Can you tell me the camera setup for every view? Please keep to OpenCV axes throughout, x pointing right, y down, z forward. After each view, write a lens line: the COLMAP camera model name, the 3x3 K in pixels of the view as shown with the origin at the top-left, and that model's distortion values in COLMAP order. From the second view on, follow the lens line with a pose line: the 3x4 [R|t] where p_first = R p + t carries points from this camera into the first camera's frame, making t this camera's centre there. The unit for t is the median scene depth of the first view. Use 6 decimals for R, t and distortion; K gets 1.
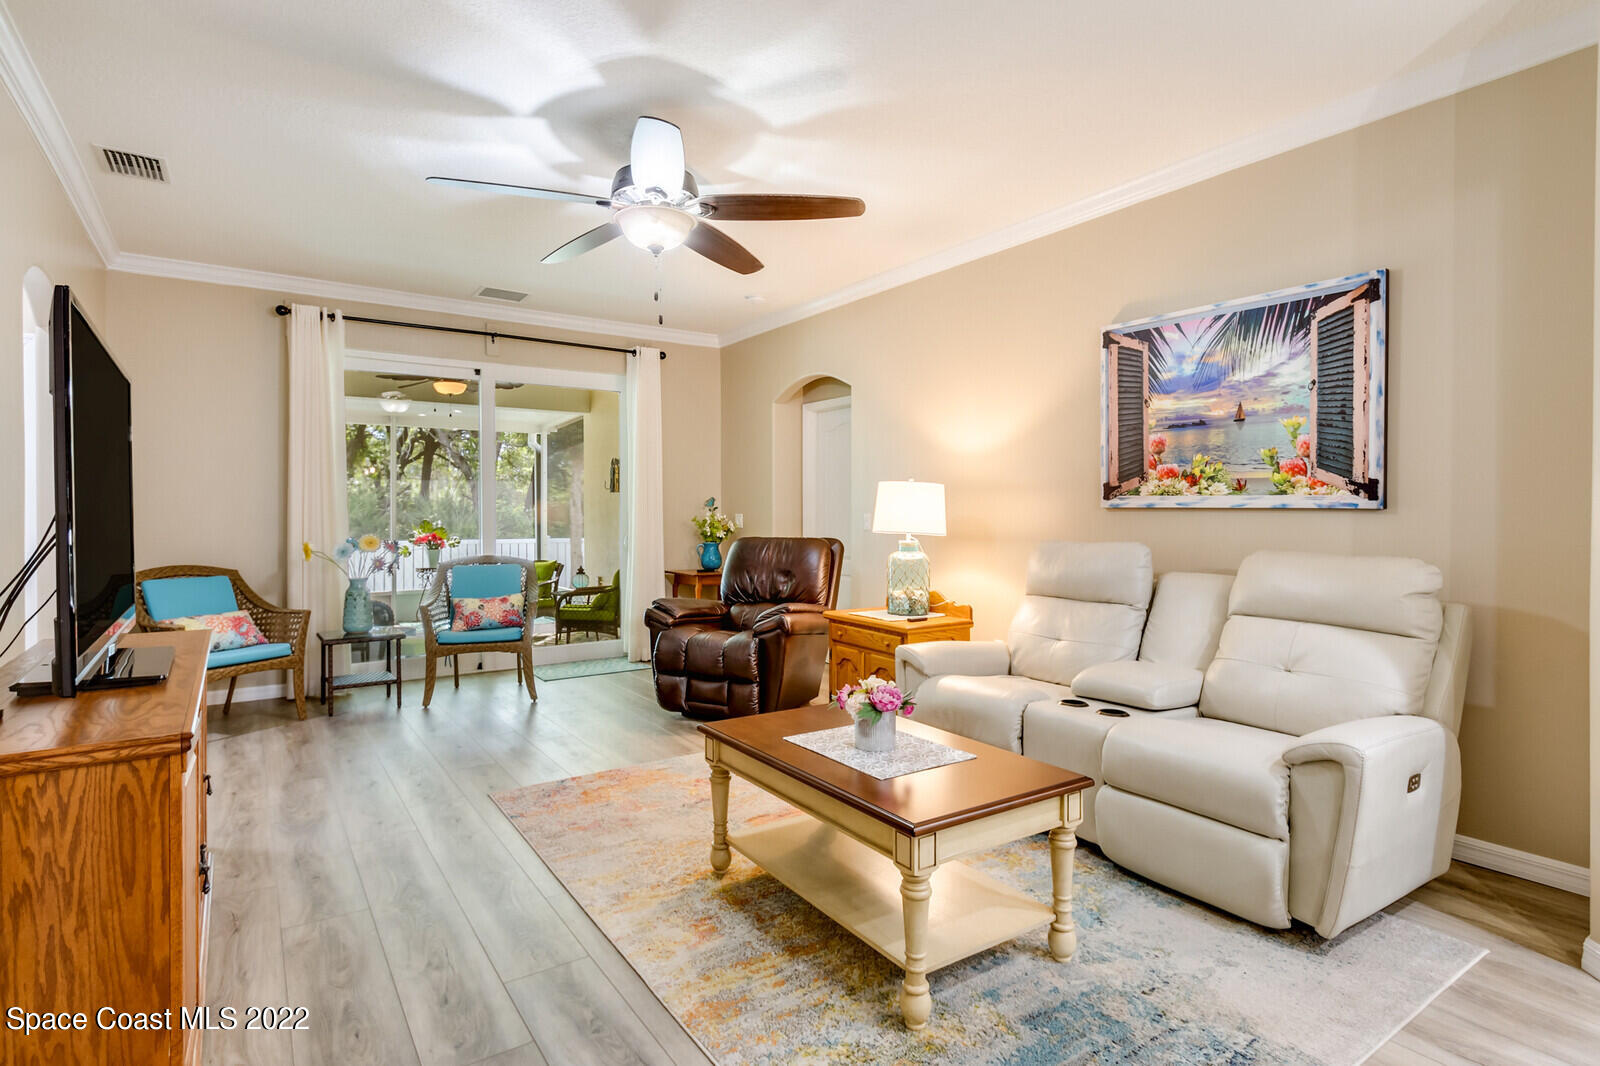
lens RADIAL K [[813.4, 0, 790.5], [0, 813.4, 520.6], [0, 0, 1]] dist [0.003519, -0.003049]
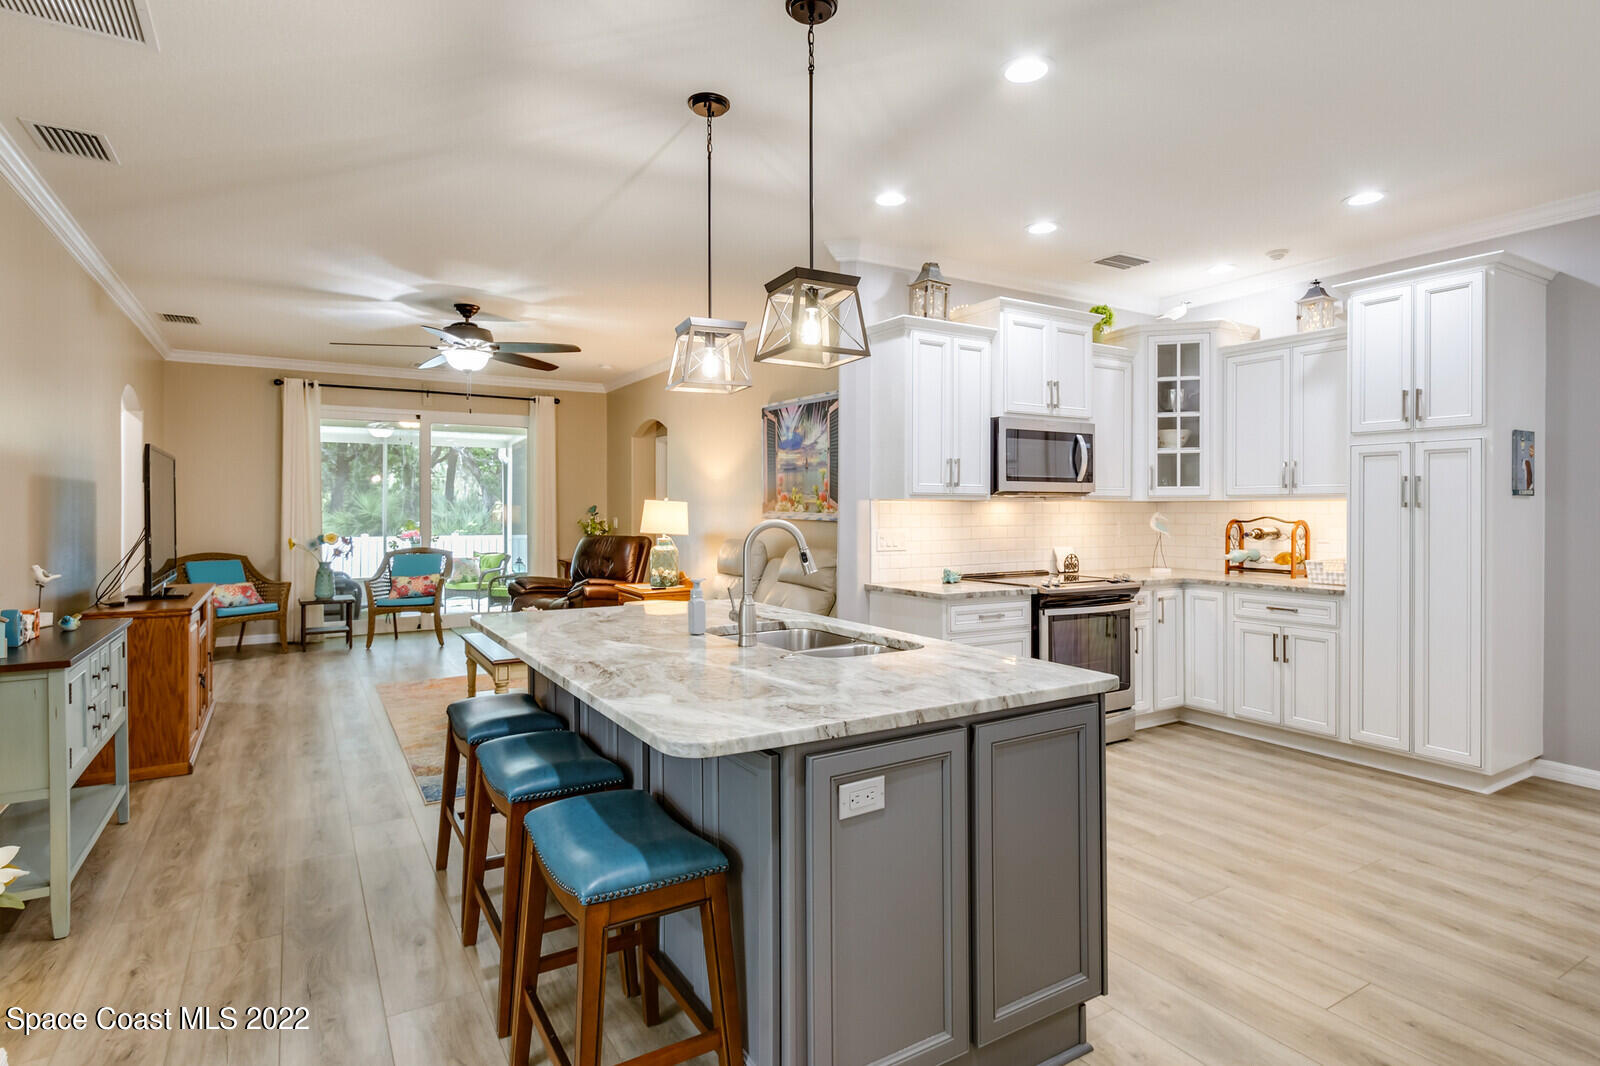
lens RADIAL K [[834.7, 0, 794.1], [0, 834.7, 511.5], [0, 0, 1]] dist [0.005030, -0.002468]
pose [[0.998561, 0.001848, -0.053597, 0.546147], [-0.002151, 0.999982, -0.005607, -0.020418], [0.053586, 0.005715, 0.998547, -0.647448]]
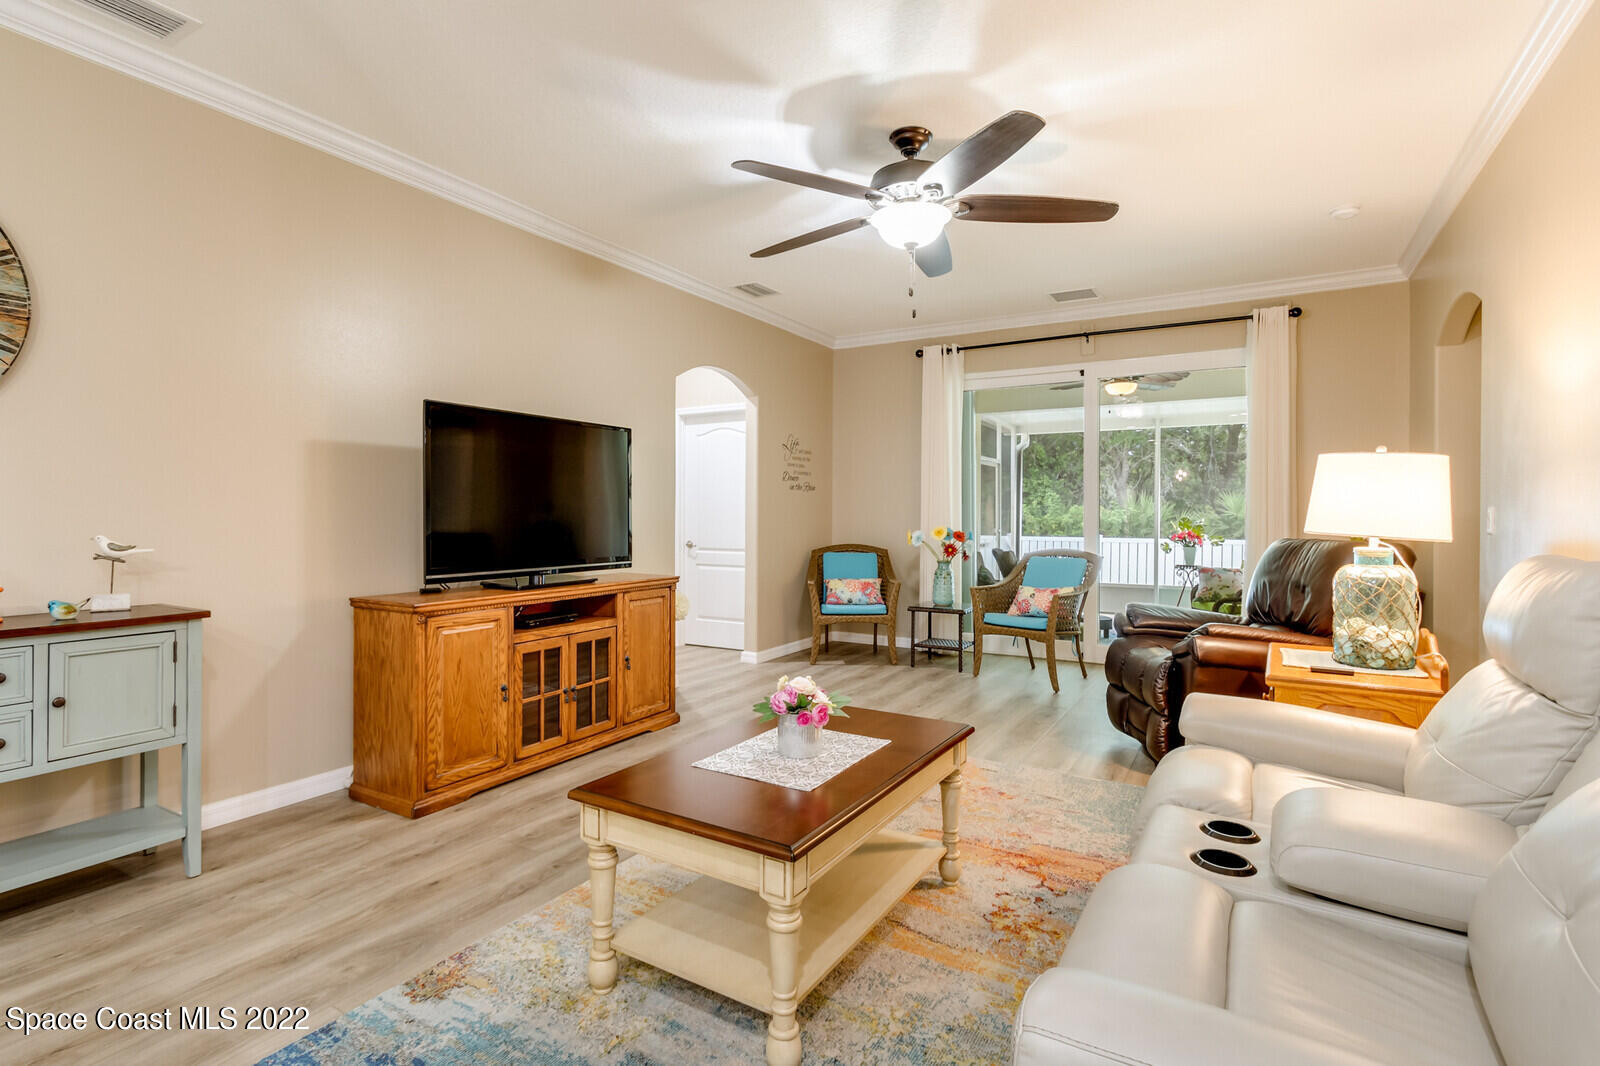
lens RADIAL K [[772.6, 0, 790.3], [0, 772.6, 518.1], [0, 0, 1]] dist [0.005264, -0.002927]
pose [[0.423304, 0.007935, -0.905953, 0.566550], [-0.011755, 0.999926, 0.003265, 0.006343], [0.905911, 0.009267, 0.423366, 0.393594]]
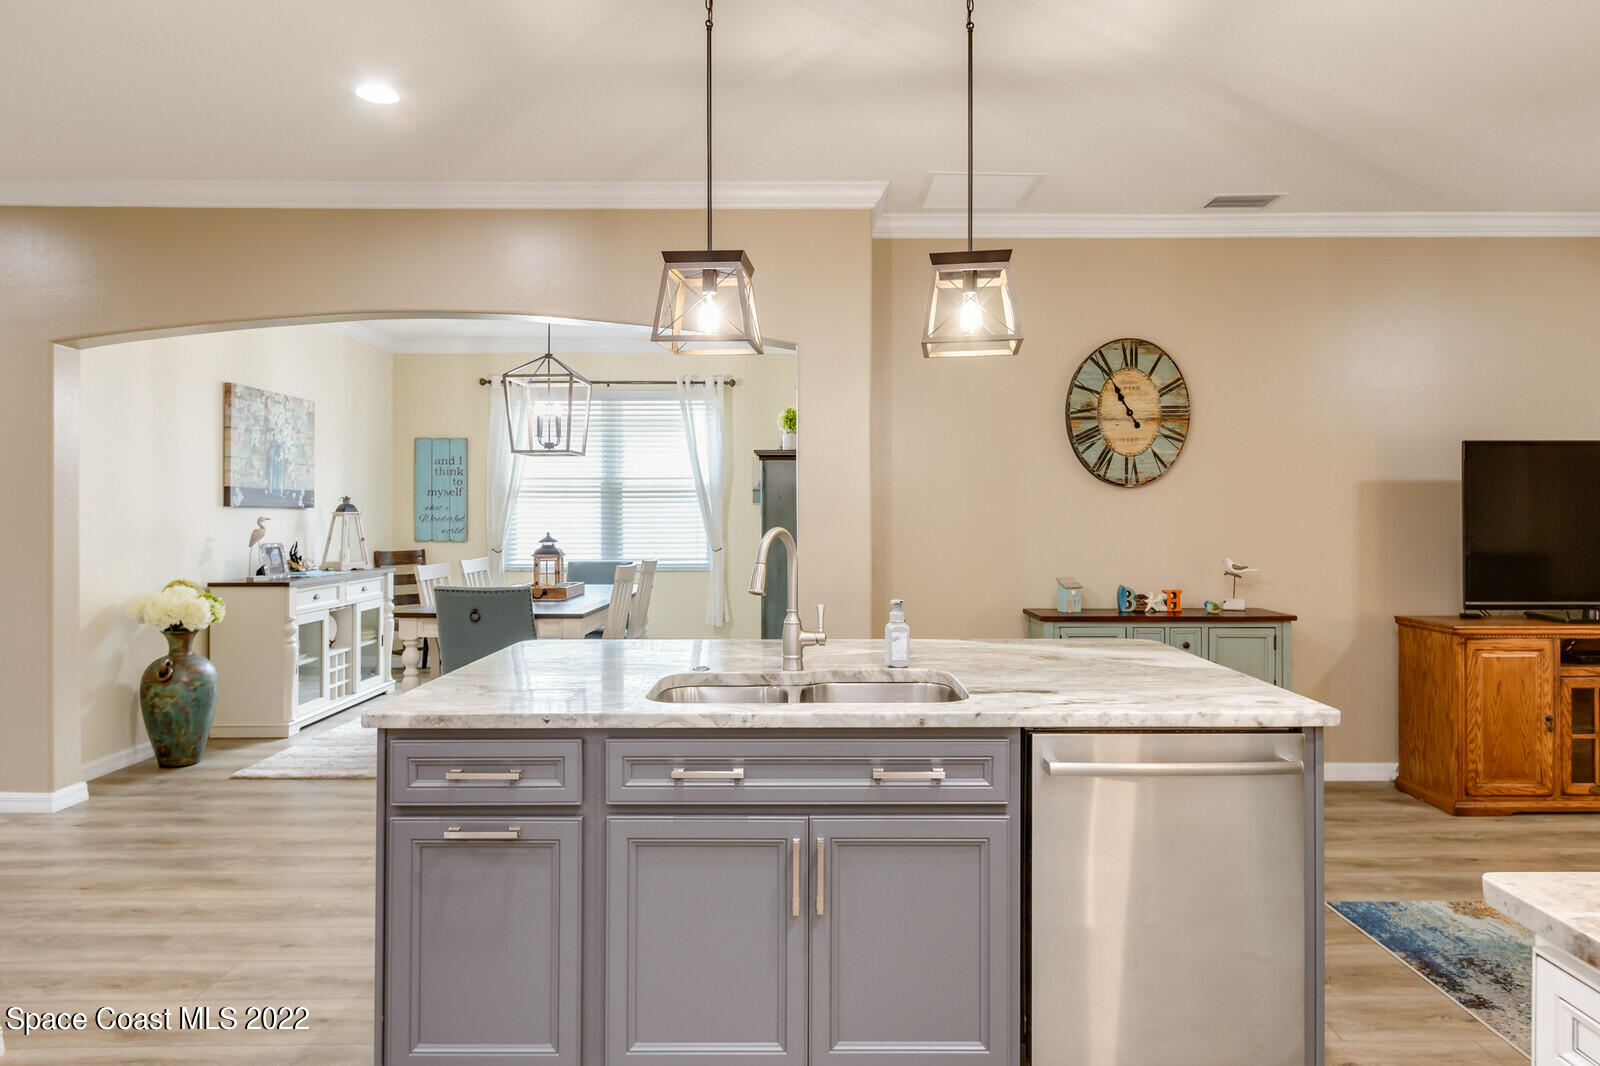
lens RADIAL K [[979.9, 0, 817.9], [0, 979.9, 507.7], [0, 0, 1]] dist [0.003533, -0.007030]
pose [[-0.555647, -0.001525, -0.831417, 1.027078], [-0.004821, 0.999987, 0.001388, -0.032641], [0.831404, 0.004779, -0.555647, 0.397925]]
